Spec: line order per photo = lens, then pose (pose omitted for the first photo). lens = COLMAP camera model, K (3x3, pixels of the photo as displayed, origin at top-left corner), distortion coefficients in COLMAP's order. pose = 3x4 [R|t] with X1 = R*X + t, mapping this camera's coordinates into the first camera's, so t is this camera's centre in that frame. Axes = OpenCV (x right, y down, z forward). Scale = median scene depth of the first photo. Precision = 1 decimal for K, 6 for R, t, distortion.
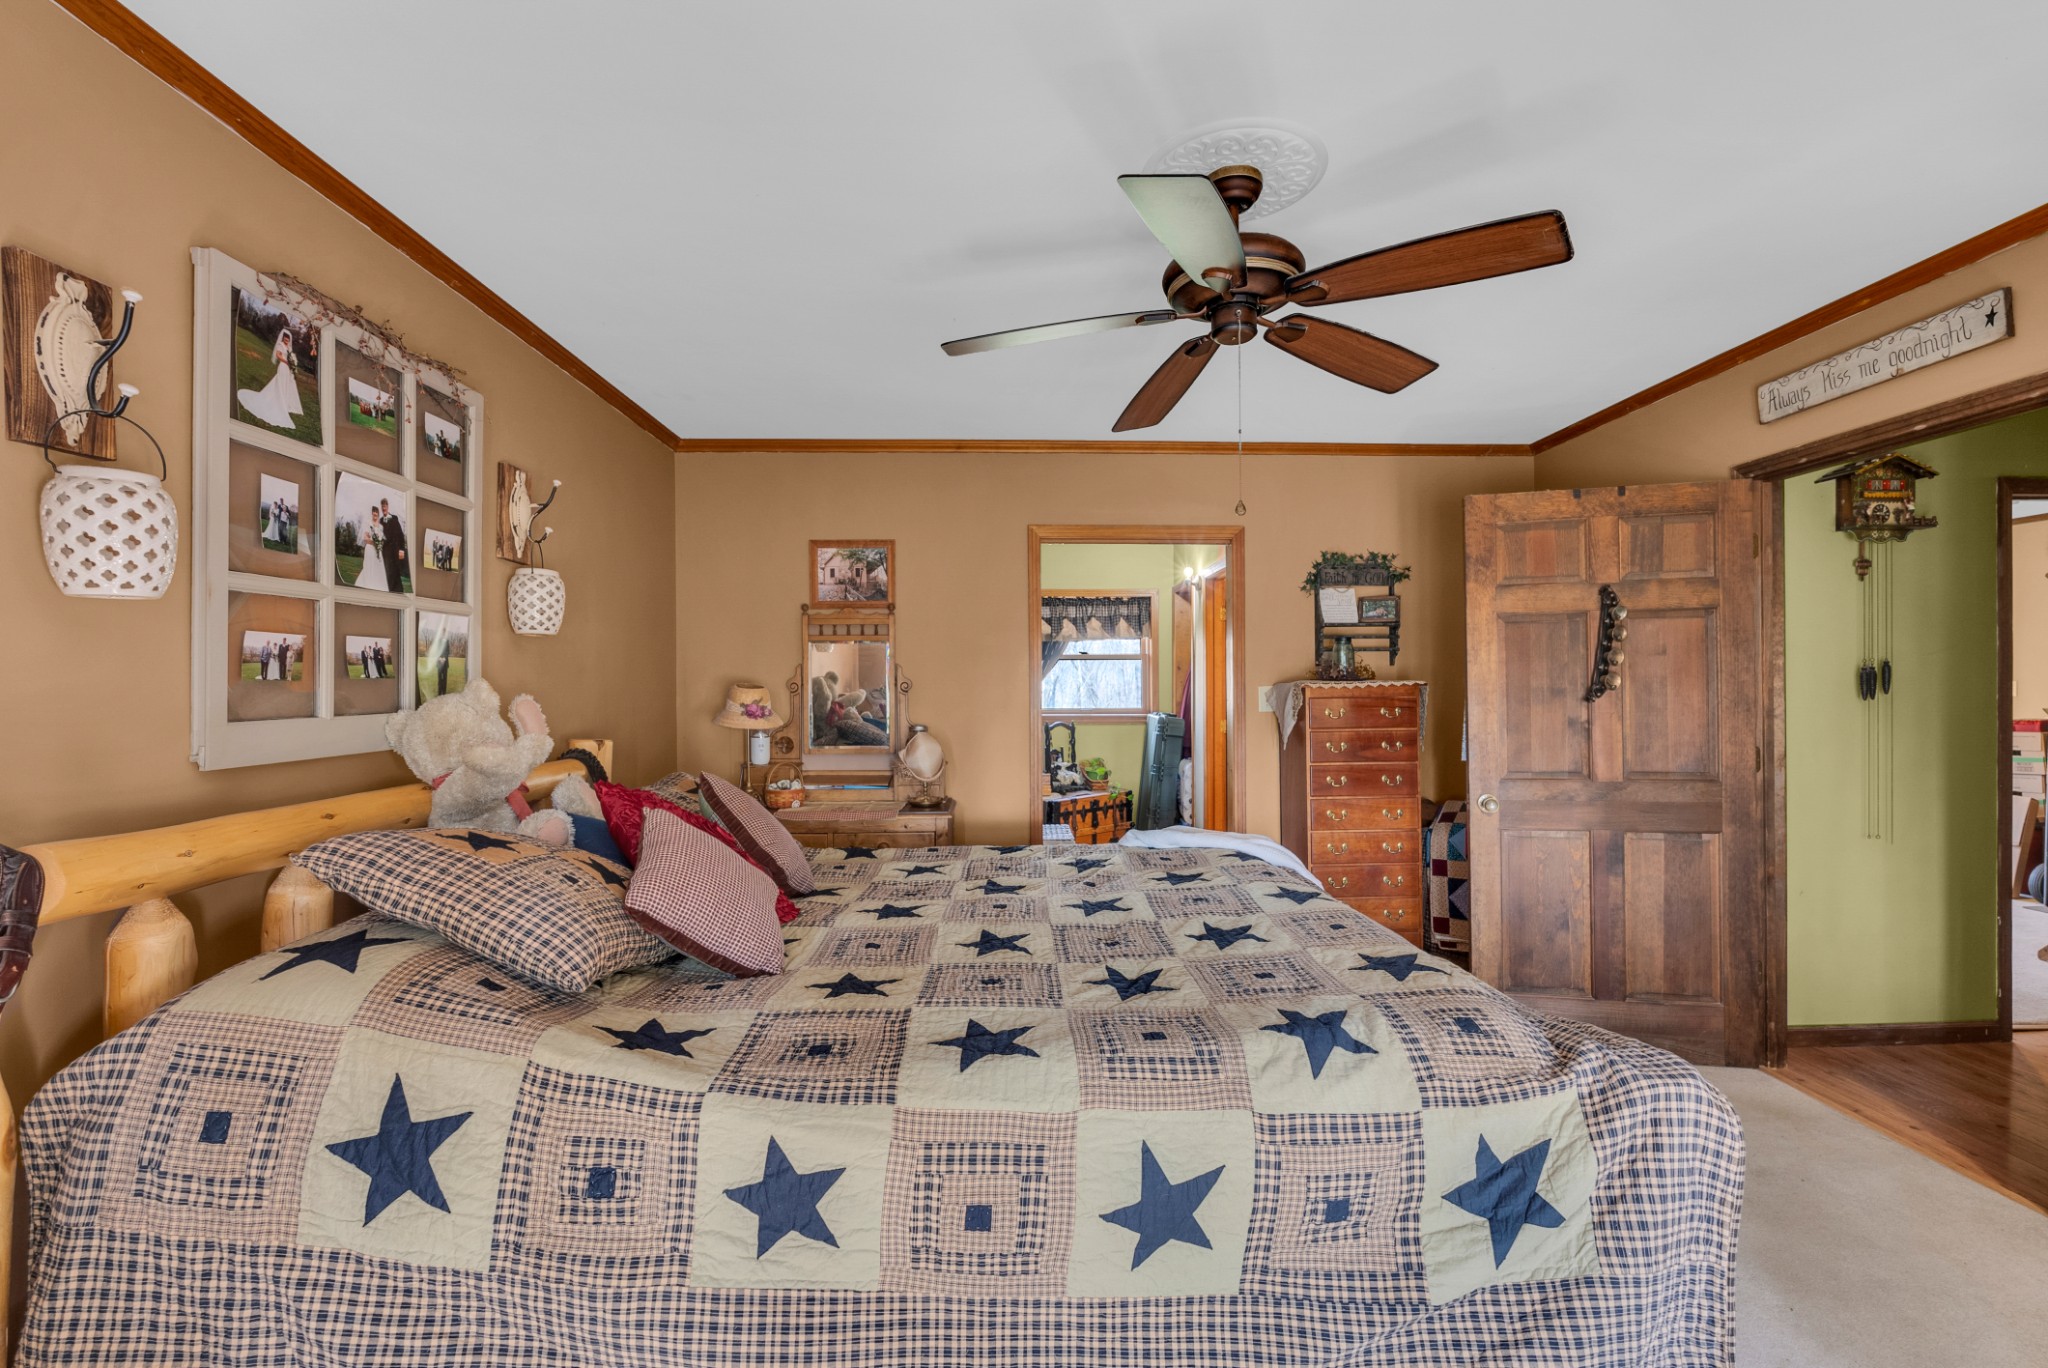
lens RADIAL K [[904.8, 0, 1018.3], [0, 904.8, 679.9], [0, 0, 1]] dist [-0.001992, -0.000030]
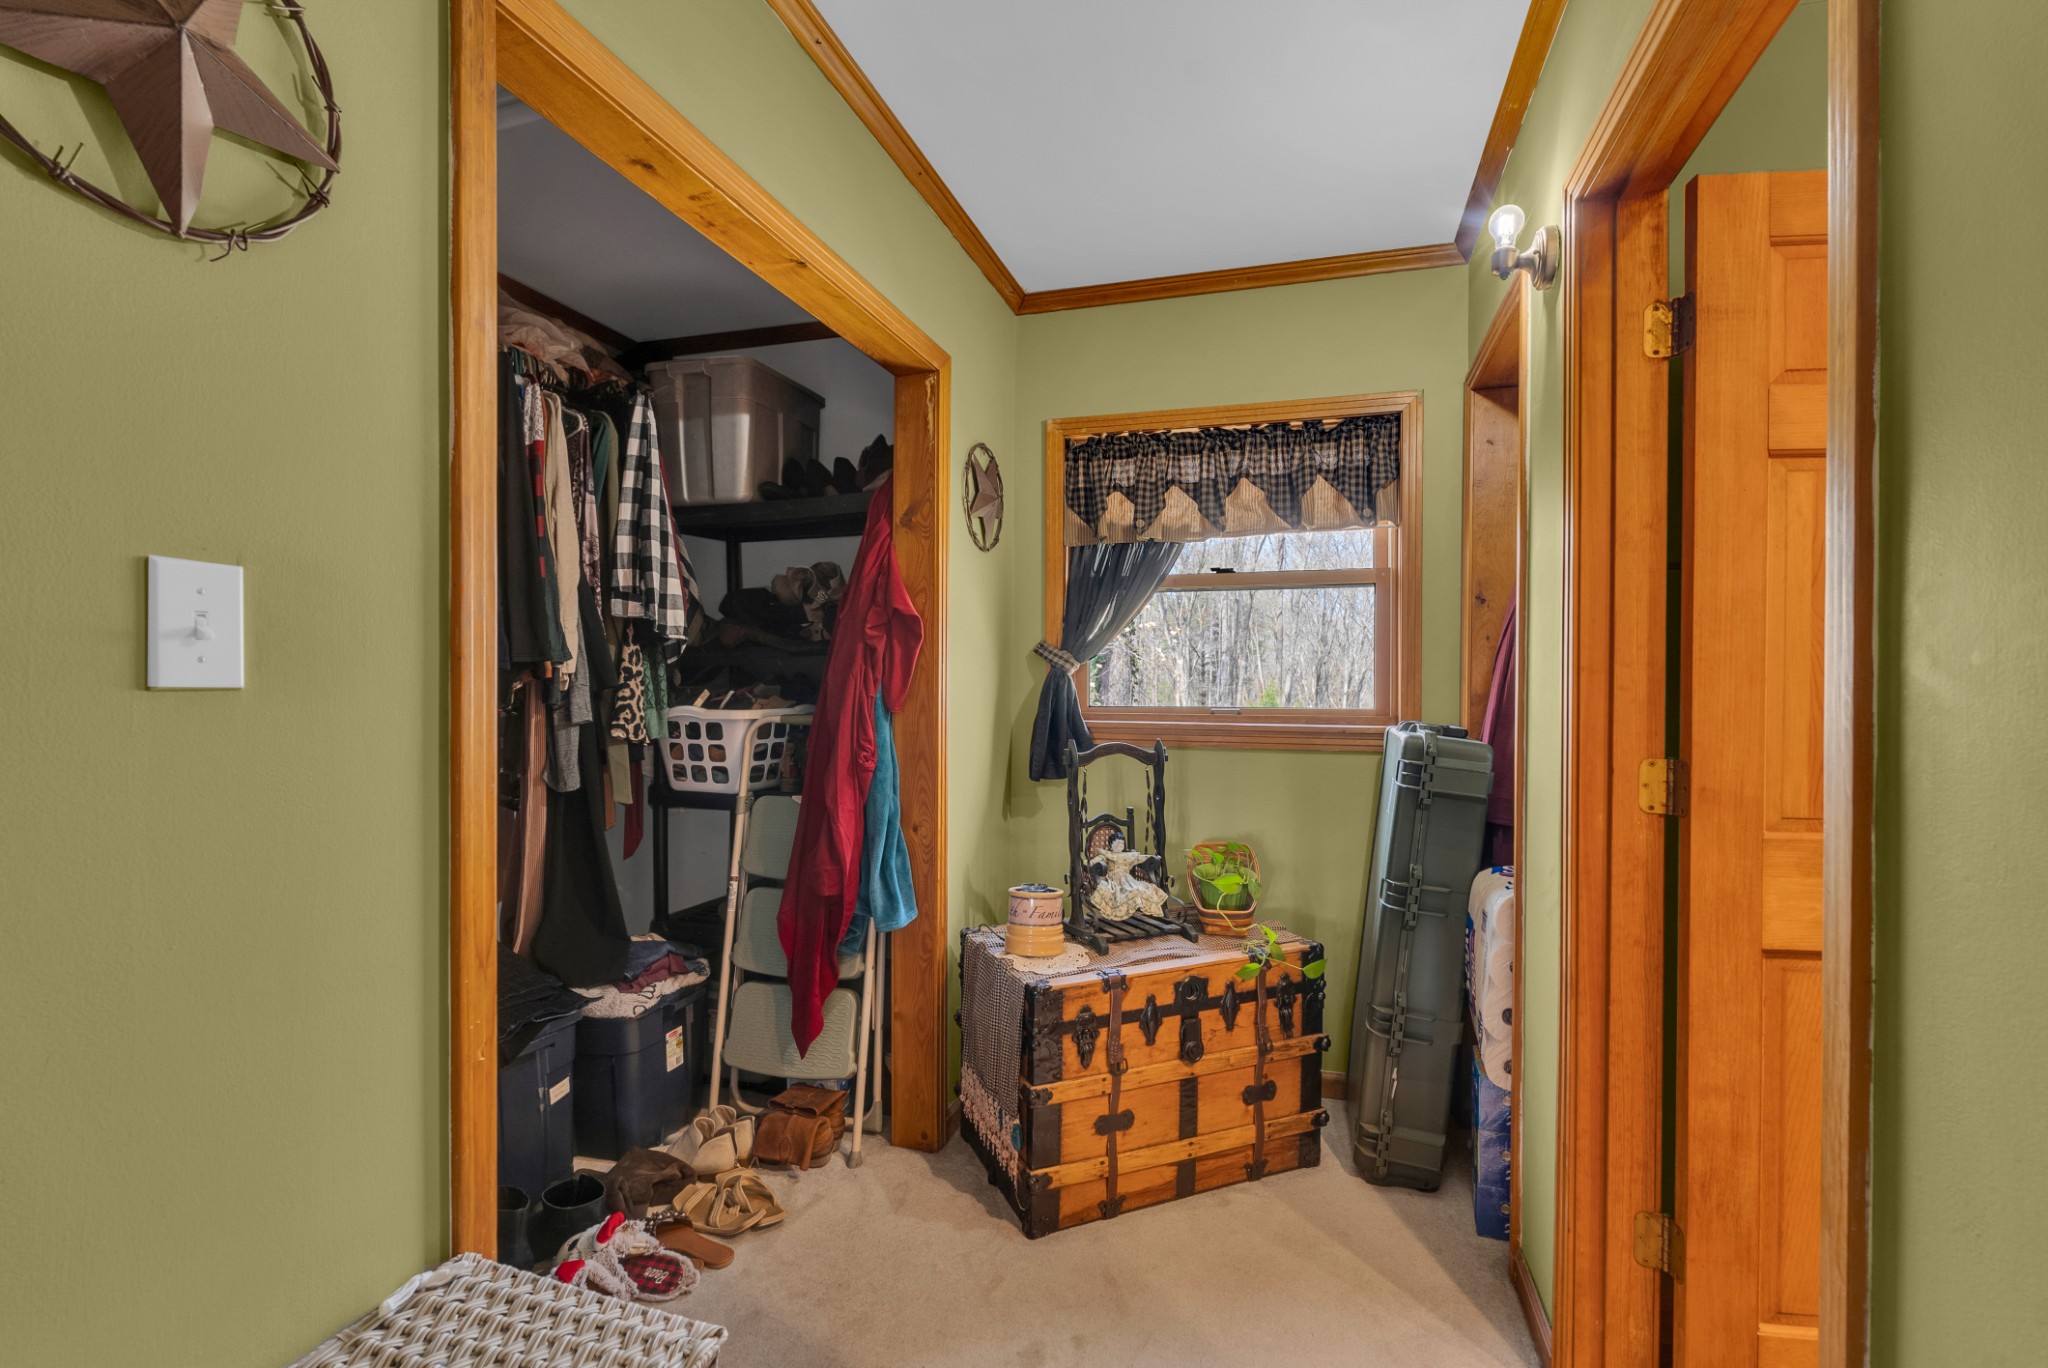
lens RADIAL K [[904.8, 0, 1039.8], [0, 904.8, 687.5], [0, 0, 1]] dist [-0.001992, -0.000030]
pose [[0.952655, 0.011972, -0.303818, 0.121748], [-0.011314, 0.999928, 0.003927, 0.022270], [0.303844, -0.000304, 0.952722, 0.612152]]
